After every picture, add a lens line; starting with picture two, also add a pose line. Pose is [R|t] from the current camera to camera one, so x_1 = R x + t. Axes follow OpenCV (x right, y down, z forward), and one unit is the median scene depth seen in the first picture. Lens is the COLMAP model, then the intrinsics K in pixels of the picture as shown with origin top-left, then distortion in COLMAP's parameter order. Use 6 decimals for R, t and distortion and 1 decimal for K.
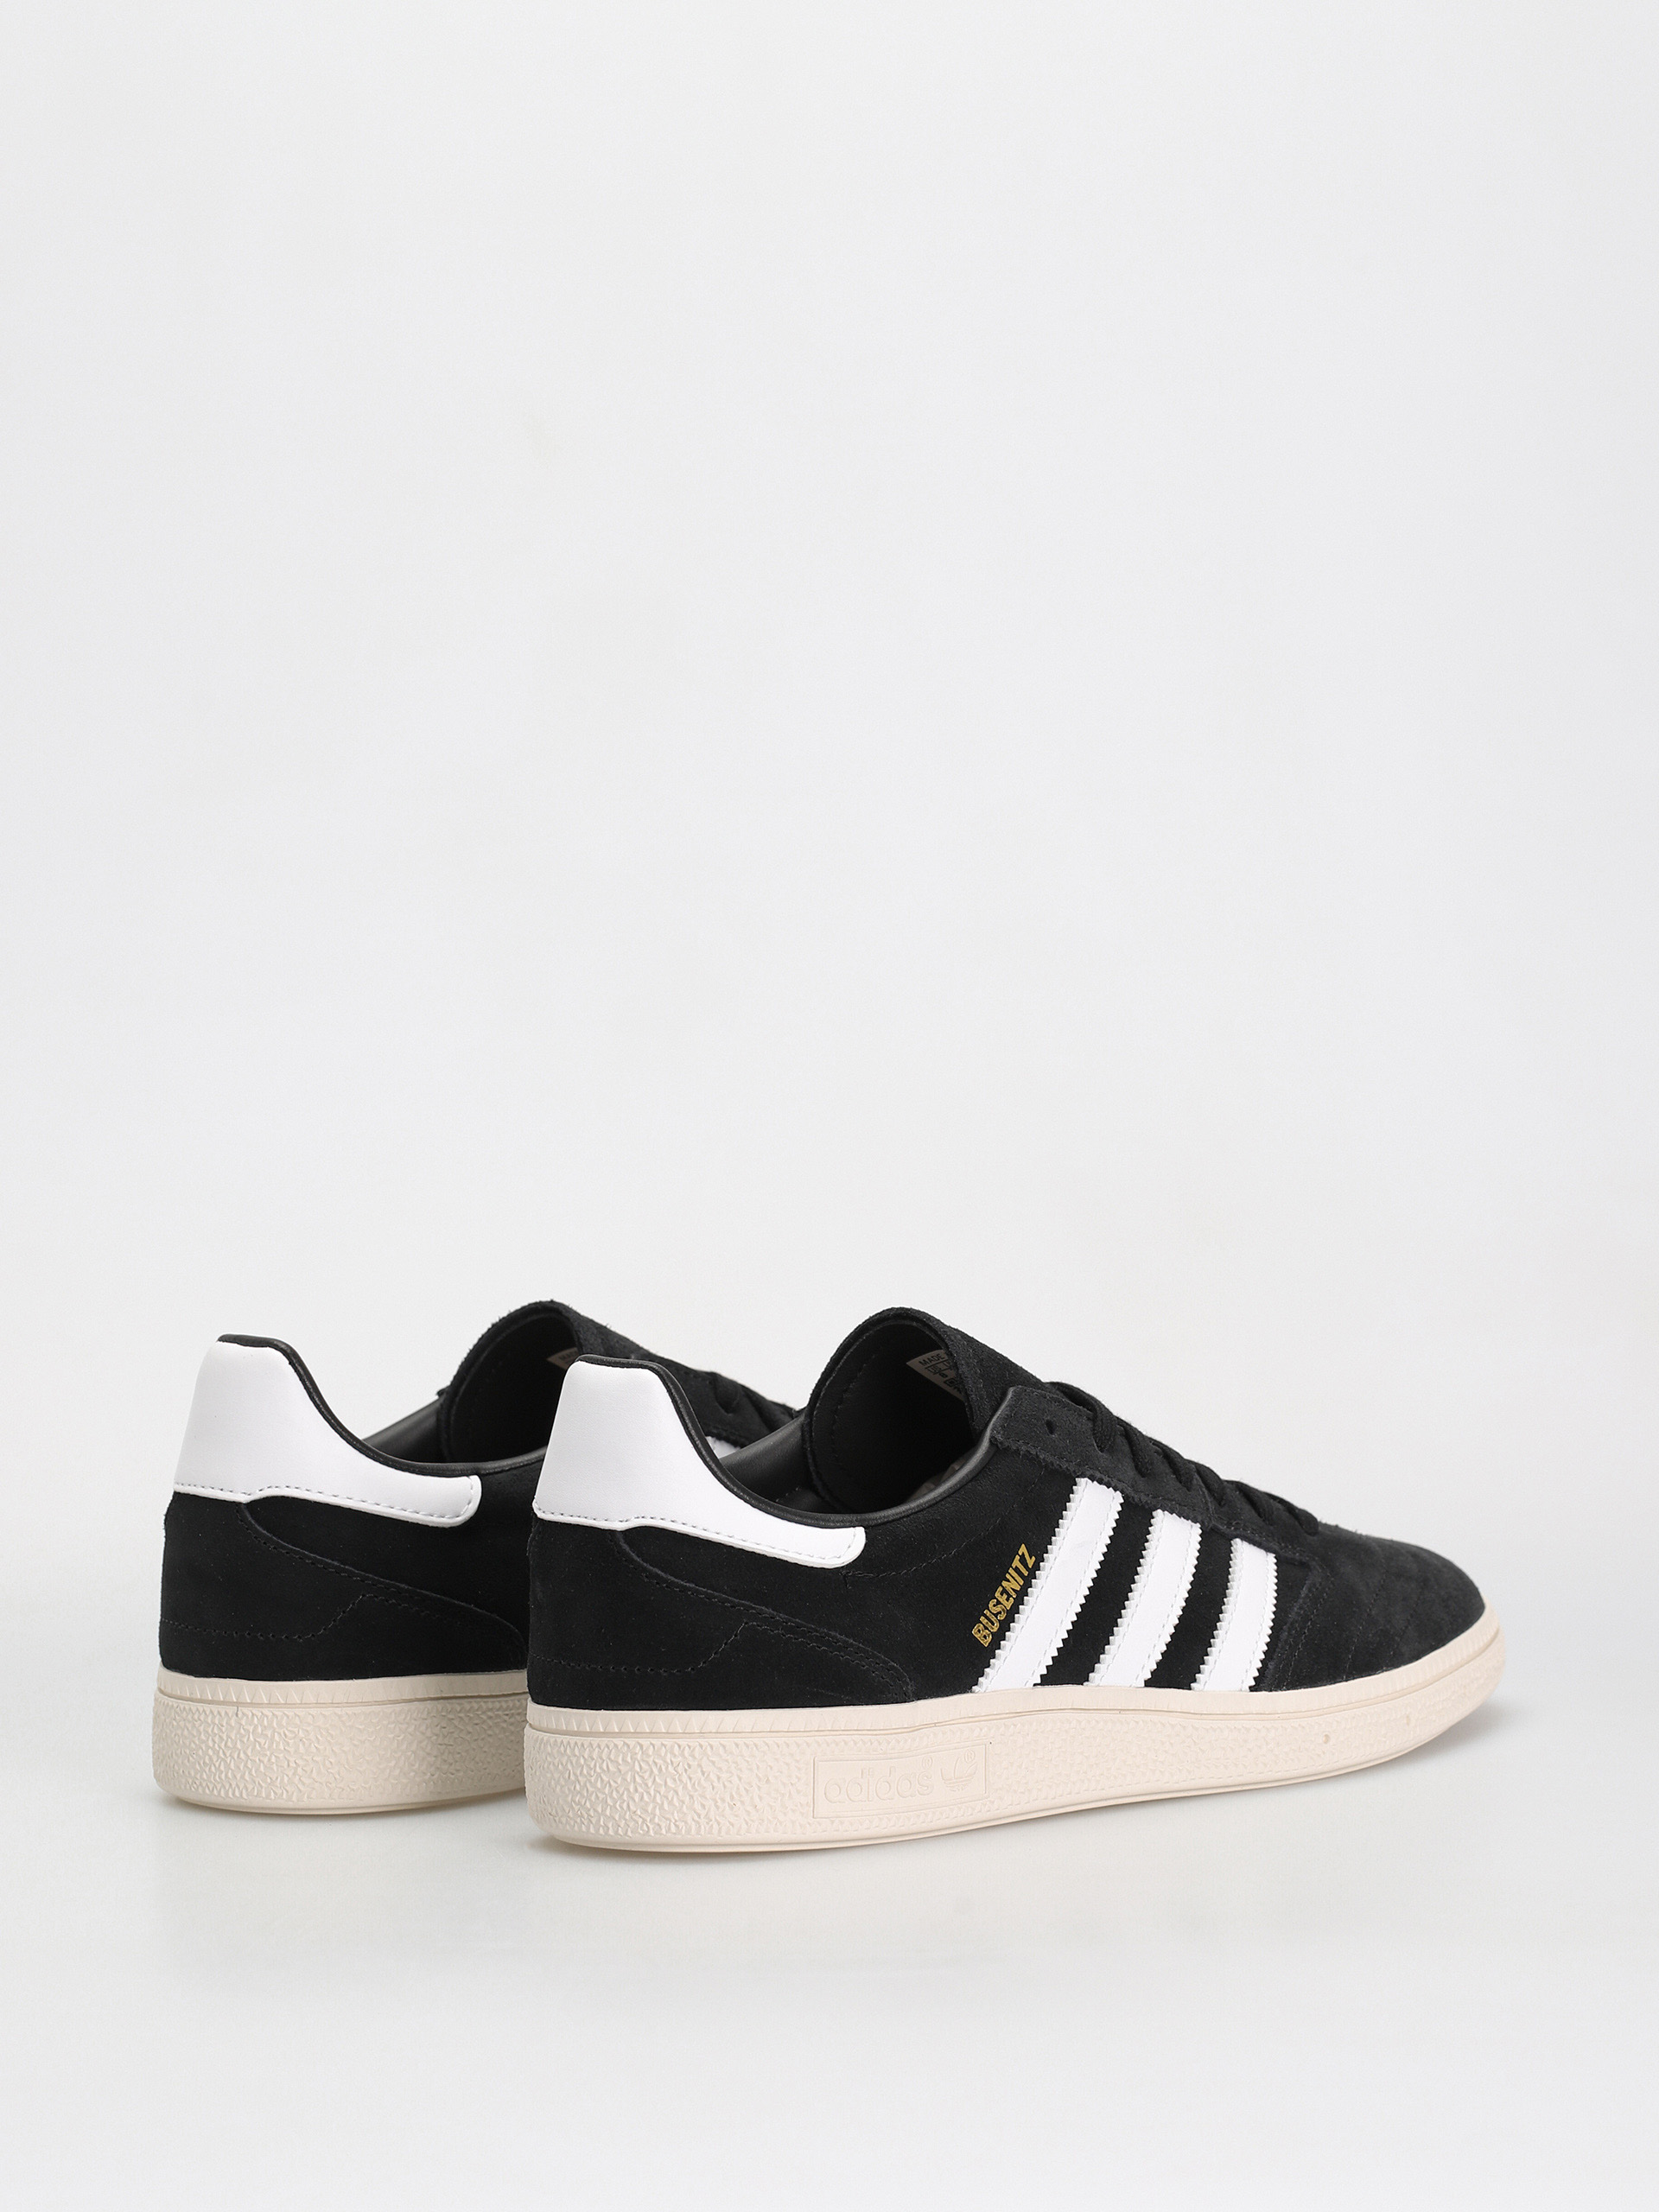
lens RADIAL K [[7752.2, 0, 830.7], [0, 7752.2, 1105.2], [0, 0, 1]] dist [0.019598, 0.000000]
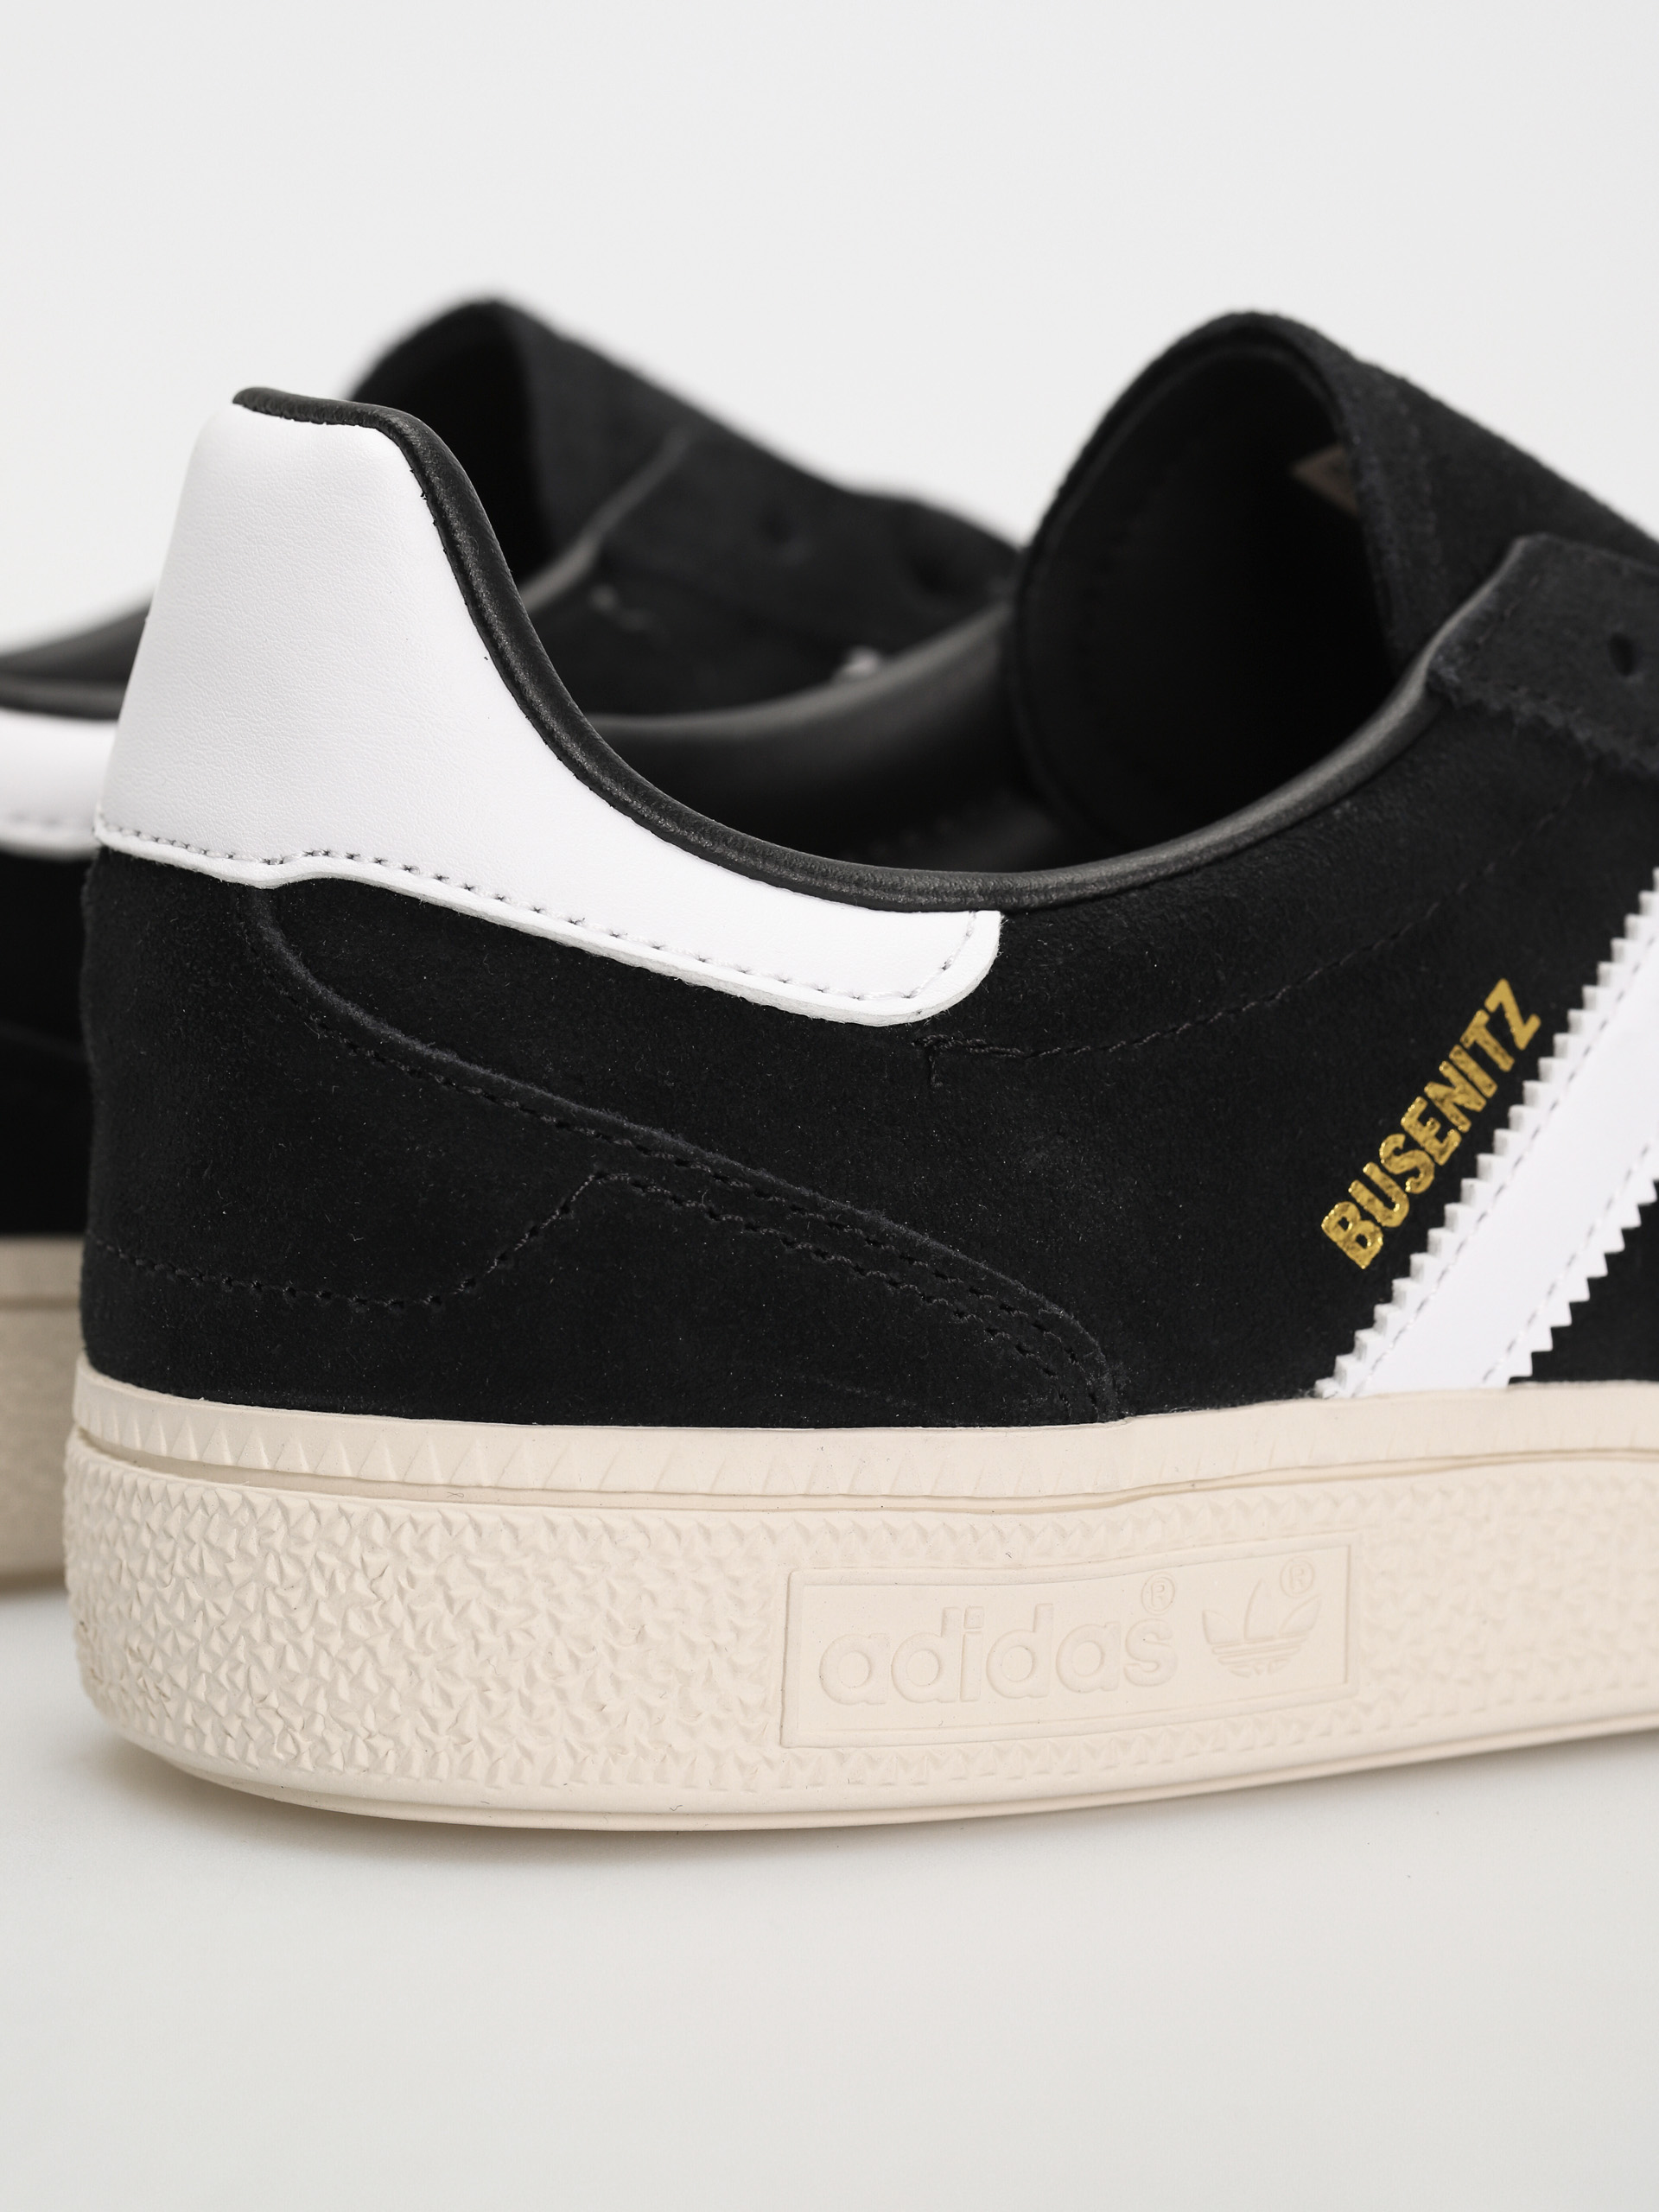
lens RADIAL K [[7752.2, 0, 829.2], [0, 7752.2, 1103.7], [0, 0, 1]] dist [0.019598, 0.000000]
pose [[0.976591, 0.053550, -0.208331, 0.070036], [-0.034841, 0.995107, 0.092457, 0.031415], [0.212263, -0.083034, 0.973678, 0.665128]]
